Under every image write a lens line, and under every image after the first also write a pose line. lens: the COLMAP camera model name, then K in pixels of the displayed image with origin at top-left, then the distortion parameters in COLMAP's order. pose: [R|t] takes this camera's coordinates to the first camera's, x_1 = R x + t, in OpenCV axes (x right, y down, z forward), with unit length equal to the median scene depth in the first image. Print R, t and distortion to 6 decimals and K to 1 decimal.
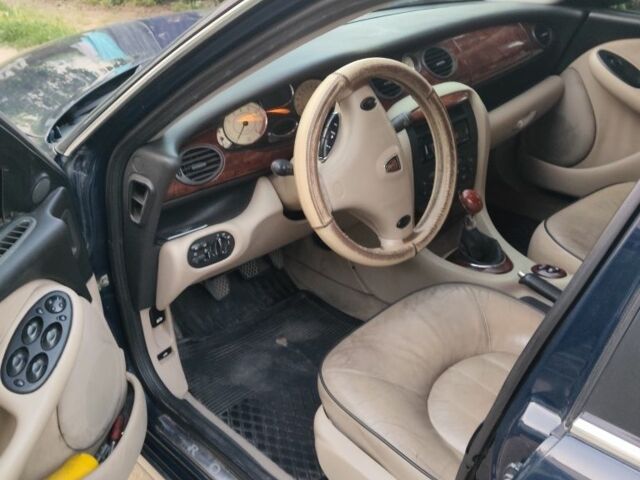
lens RADIAL K [[752.3, 0, 320.0], [0, 752.3, 240.0], [0, 0, 1]] dist [0.059697, -0.034510]
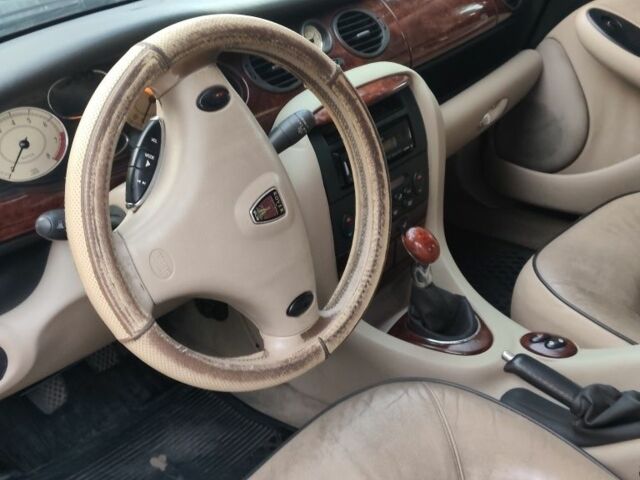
lens RADIAL K [[752.3, 0, 320.0], [0, 752.3, 240.0], [0, 0, 1]] dist [0.059697, -0.034510]
pose [[0.997152, -0.064065, 0.039792, 0.089658], [0.064230, 0.997931, -0.002901, -0.058529], [-0.039524, 0.005449, 0.999204, 0.365606]]
